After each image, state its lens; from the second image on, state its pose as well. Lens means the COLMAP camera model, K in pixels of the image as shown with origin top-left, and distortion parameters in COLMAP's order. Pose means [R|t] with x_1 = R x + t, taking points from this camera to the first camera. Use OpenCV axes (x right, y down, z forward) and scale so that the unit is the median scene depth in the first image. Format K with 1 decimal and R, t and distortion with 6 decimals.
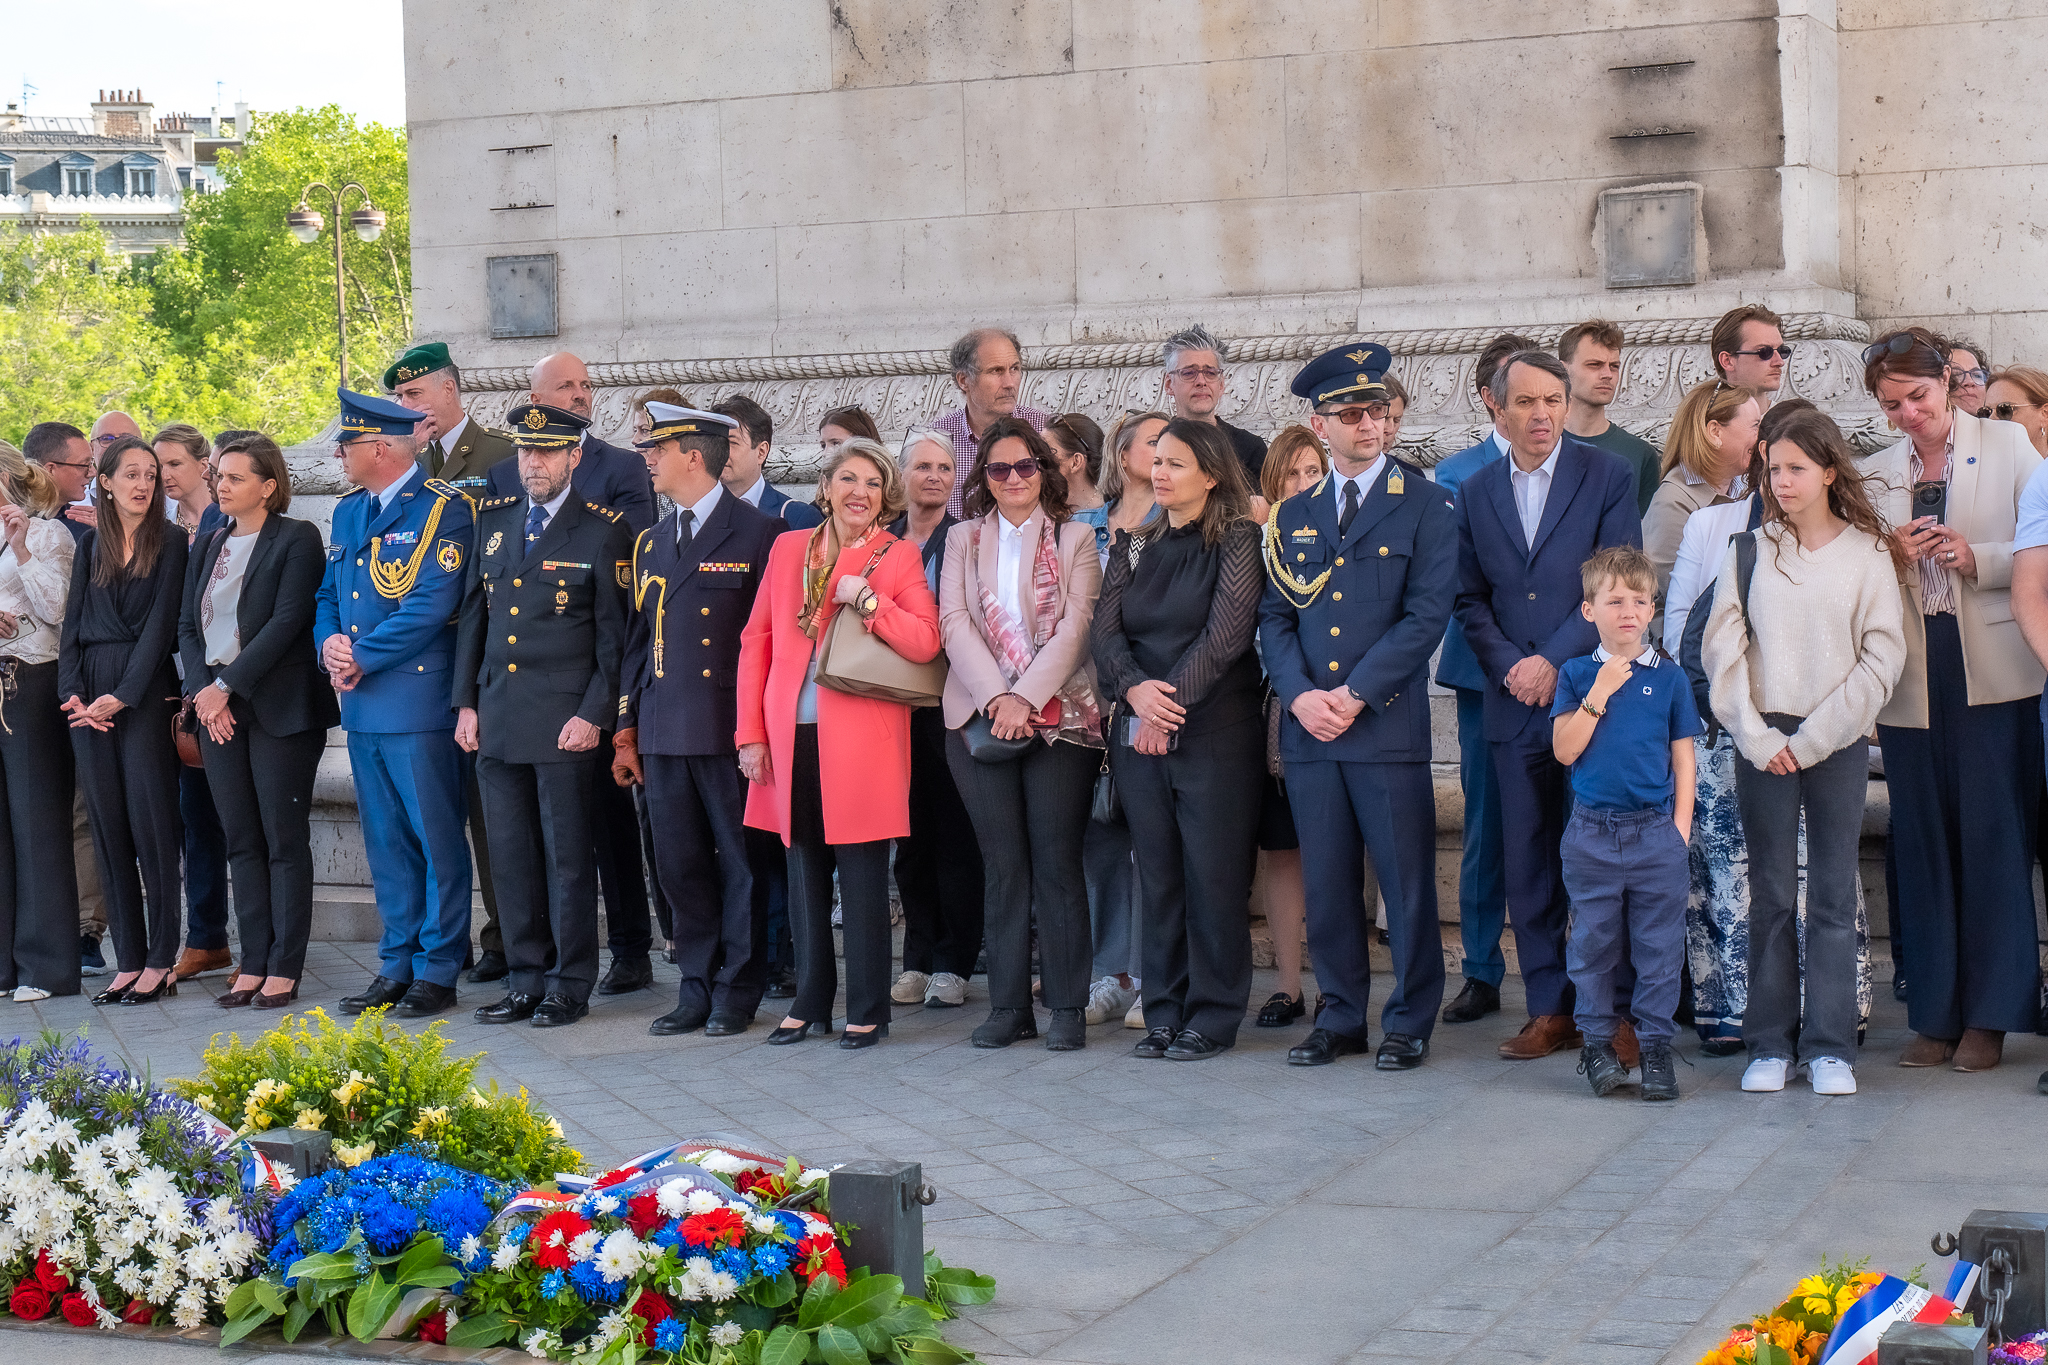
lens RADIAL K [[3409.7, 0, 1018.2], [0, 3409.7, 716.2], [0, 0, 1]] dist [0.003596, -0.073263]
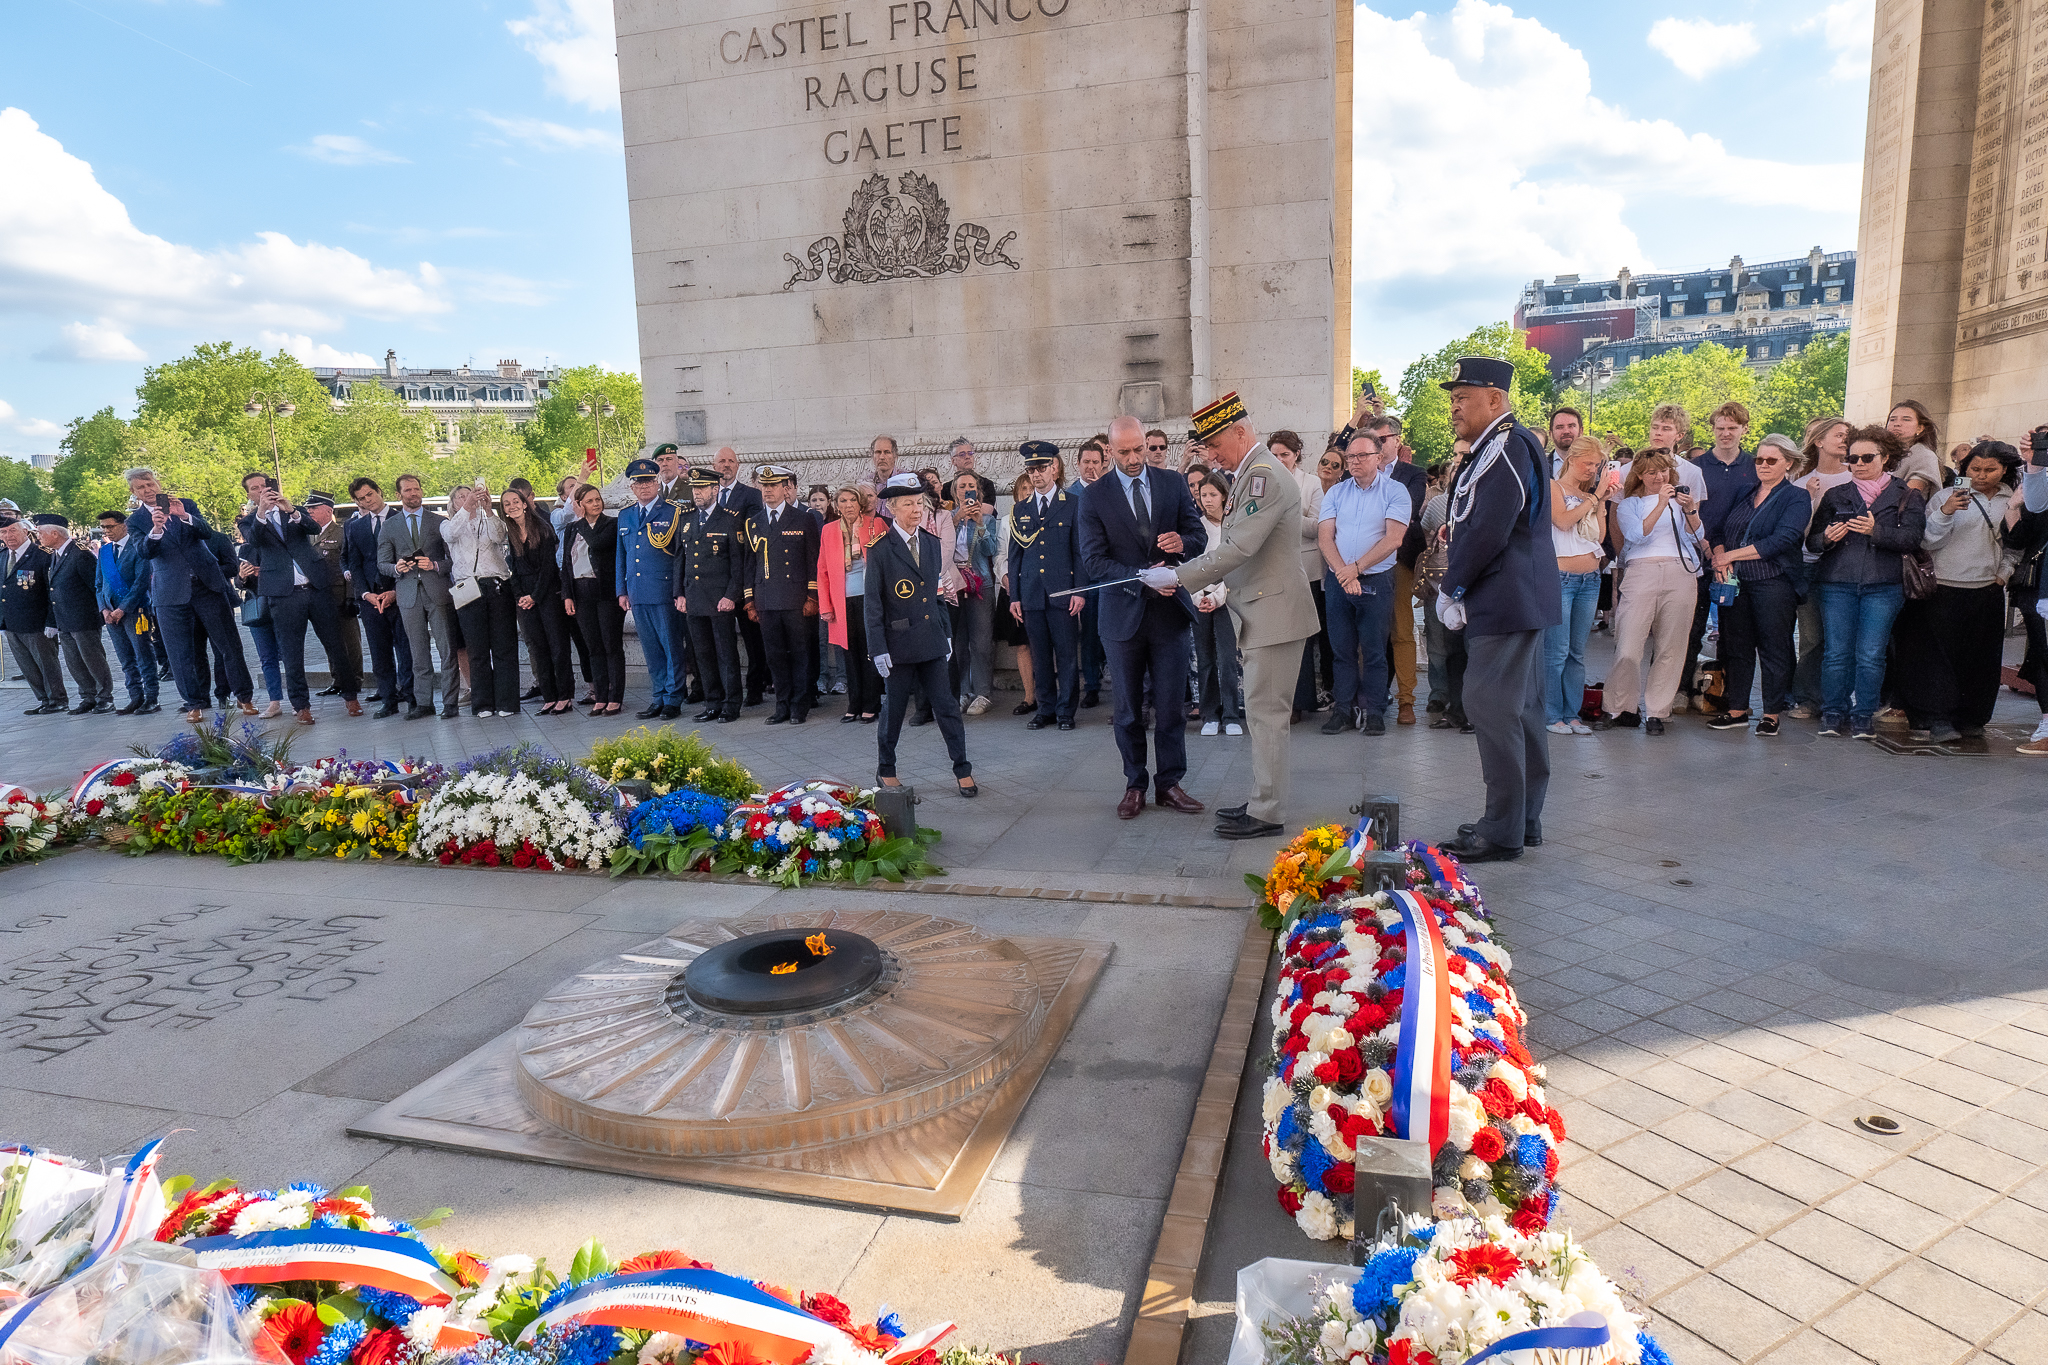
lens RADIAL K [[1210.8, 0, 1032.6], [0, 1210.8, 701.8], [0, 0, 1]] dist [-0.047416, 0.040892]
pose [[0.989475, -0.029848, 0.141591, -0.058024], [0.016603, 0.995451, 0.093818, -0.004023], [-0.143747, -0.090480, 0.985470, 0.155046]]
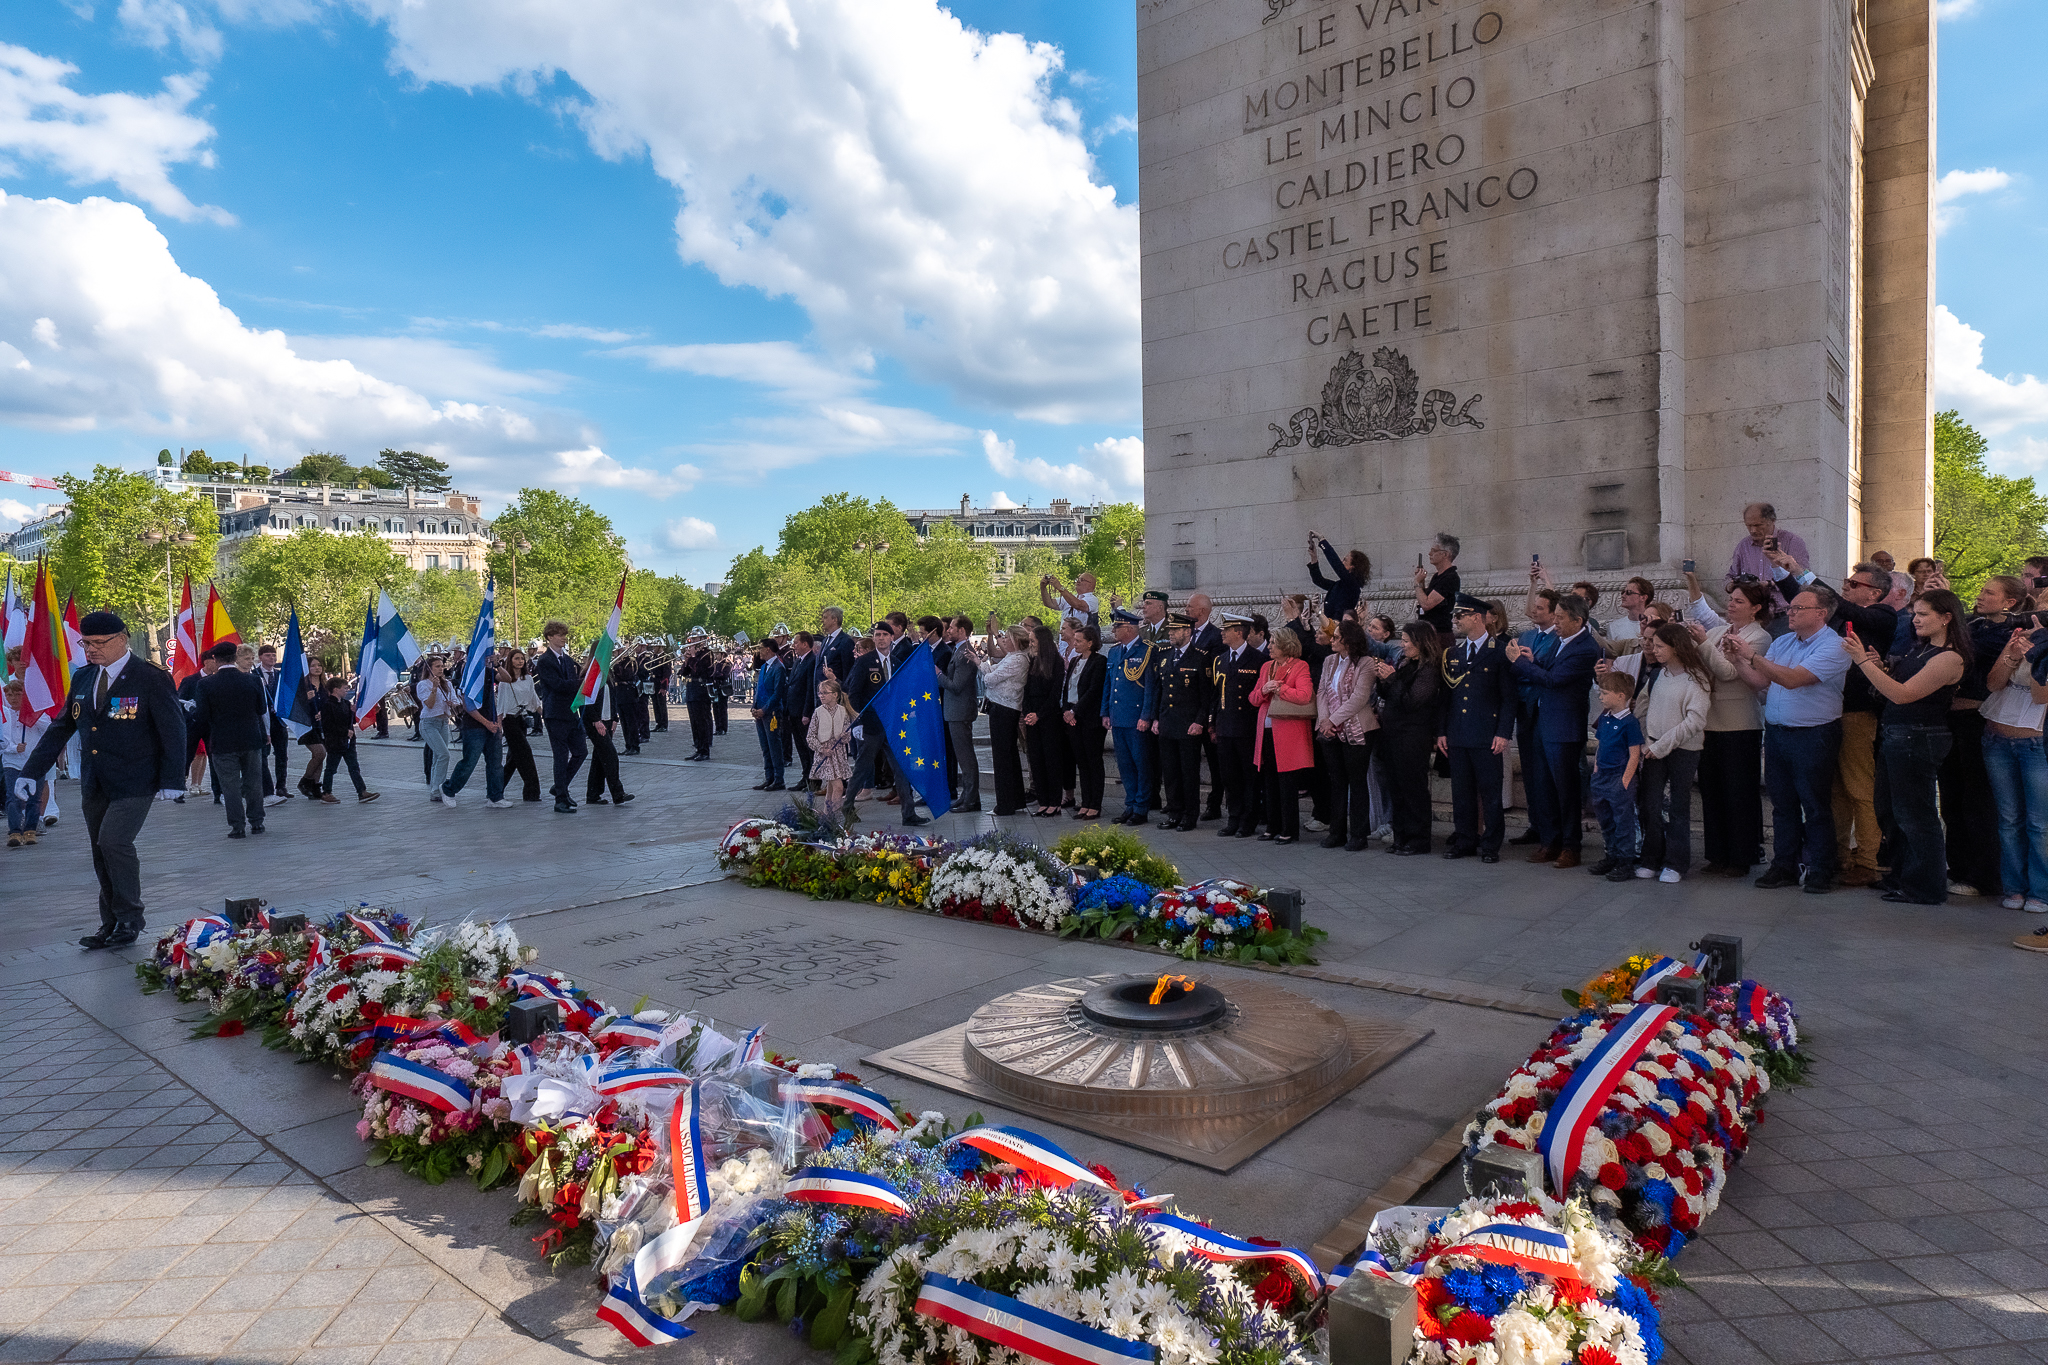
lens RADIAL K [[1205.7, 0, 1024.9], [0, 1205.7, 692.0], [0, 0, 1]] dist [-0.051444, 0.048704]
pose [[0.960023, 0.017561, -0.279371, 0.024633], [-0.023005, 0.999604, -0.016219, -0.010116], [0.278976, 0.021998, 0.960046, -0.018044]]
